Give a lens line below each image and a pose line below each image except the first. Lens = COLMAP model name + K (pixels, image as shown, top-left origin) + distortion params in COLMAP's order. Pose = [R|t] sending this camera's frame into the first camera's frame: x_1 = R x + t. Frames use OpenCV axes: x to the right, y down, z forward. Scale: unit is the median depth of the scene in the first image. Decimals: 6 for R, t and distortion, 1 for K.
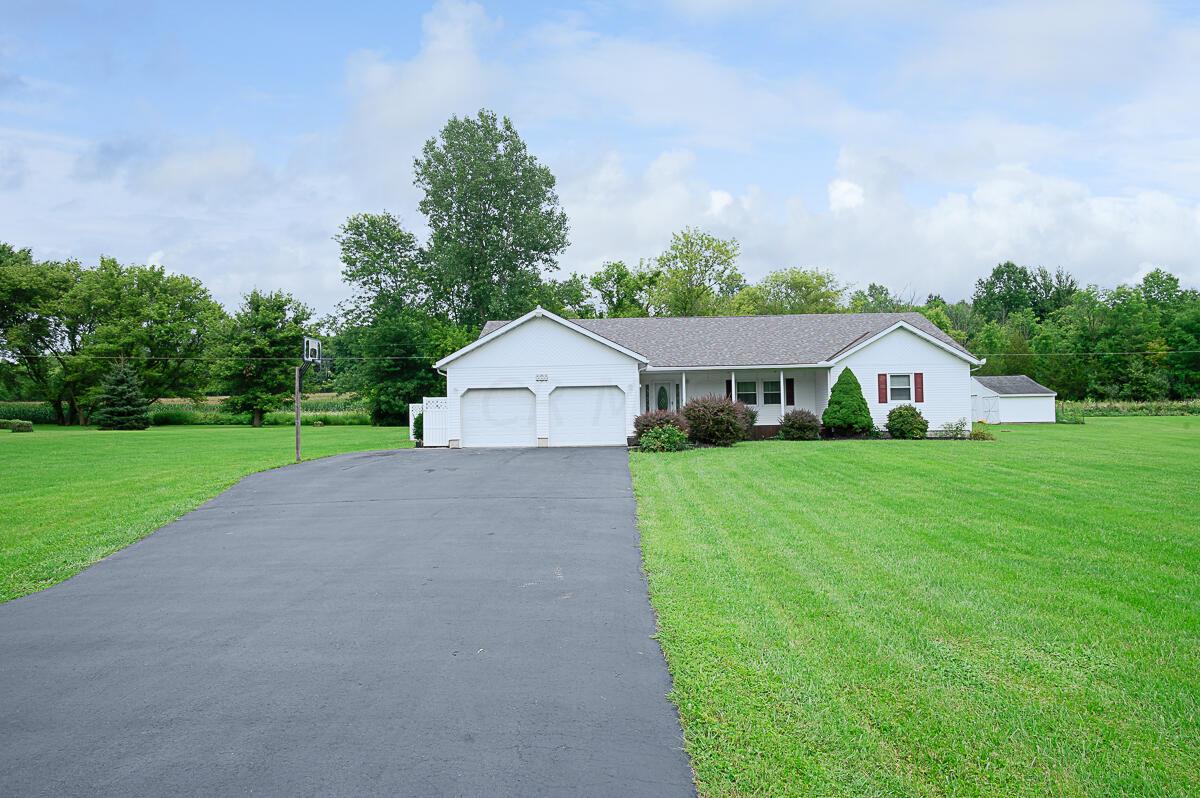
lens RADIAL K [[639.8, 0, 552.3], [0, 639.8, 401.4], [0, 0, 1]] dist [-0.018632, 0.000574]
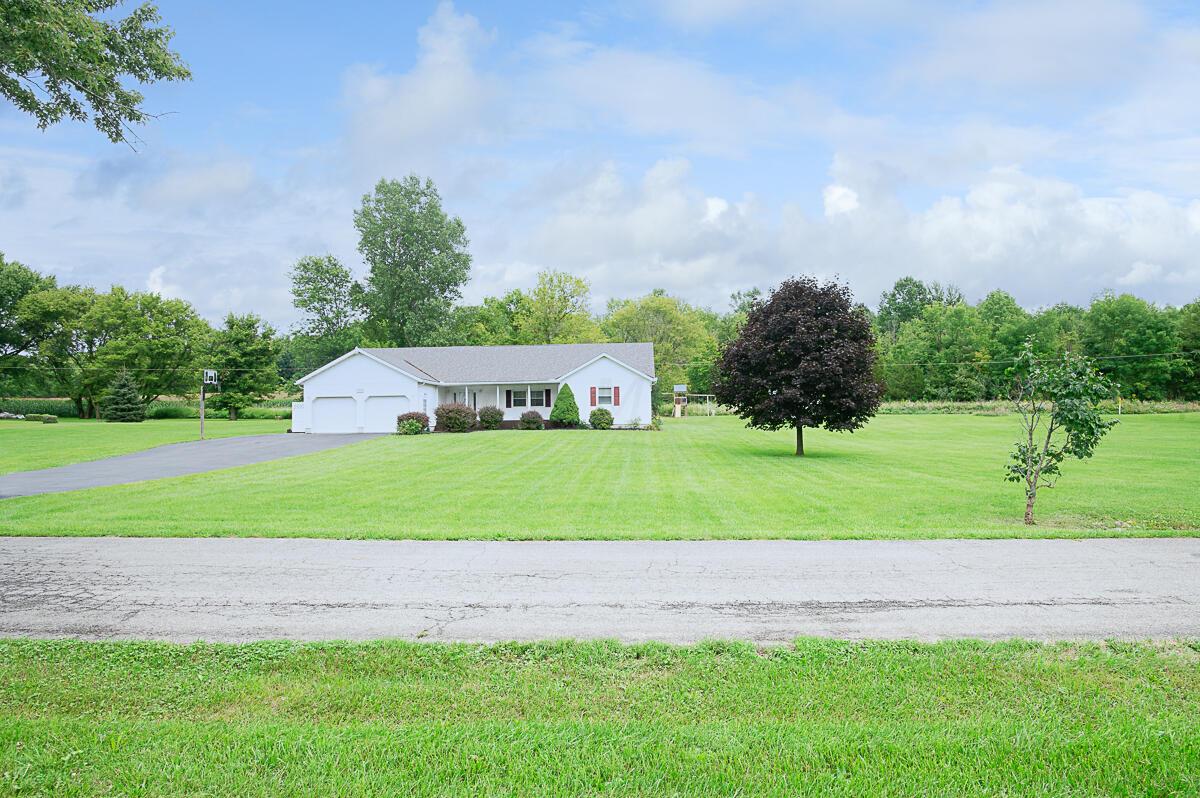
lens RADIAL K [[685.3, 0, 600.0], [0, 685.3, 399.0], [0, 0, 1]] dist [-0.022165, 0.000867]
pose [[0.999862, 0.002687, -0.016405, 0.295129], [-0.002576, 0.999974, 0.006791, -0.013629], [0.016423, -0.006748, 0.999842, -0.348708]]
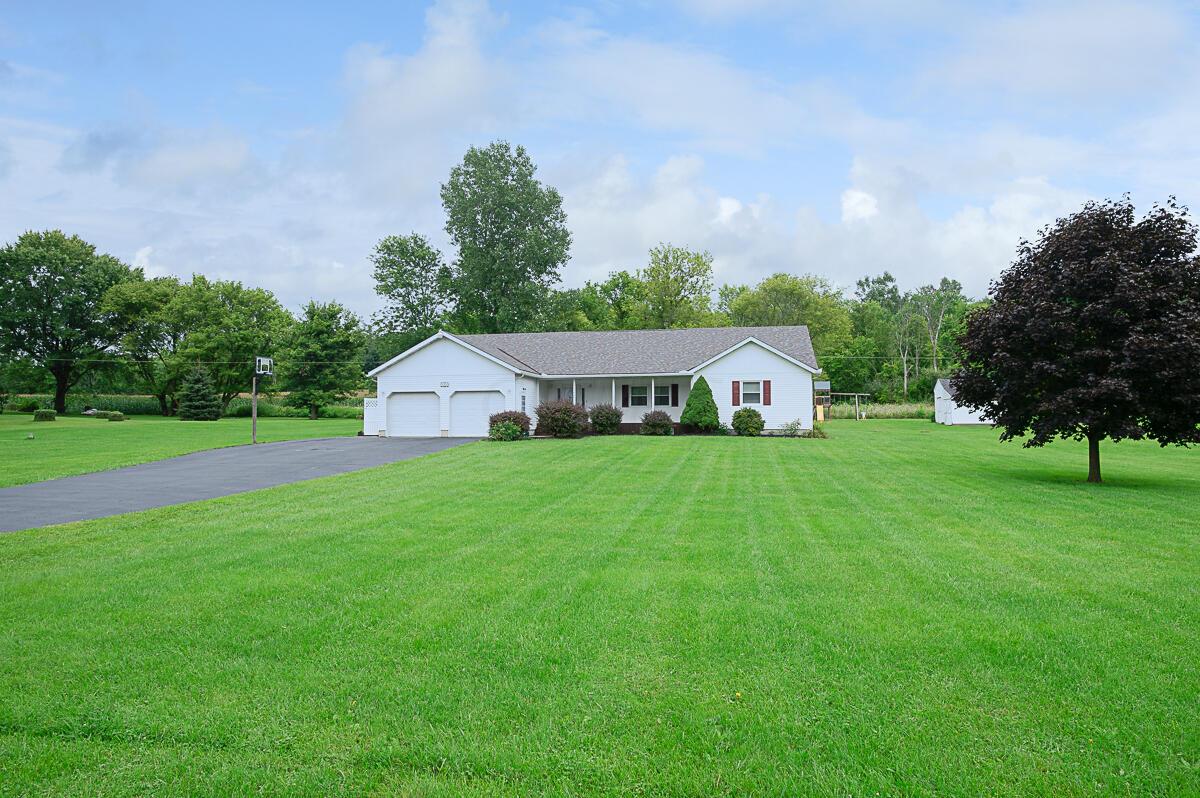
lens RADIAL K [[685.3, 0, 600.0], [0, 685.3, 399.0], [0, 0, 1]] dist [-0.022165, 0.000867]
pose [[0.990107, 0.007915, -0.140092, 0.233893], [-0.007205, 0.999959, 0.005574, -0.007949], [0.140131, -0.004510, 0.990123, -0.163034]]
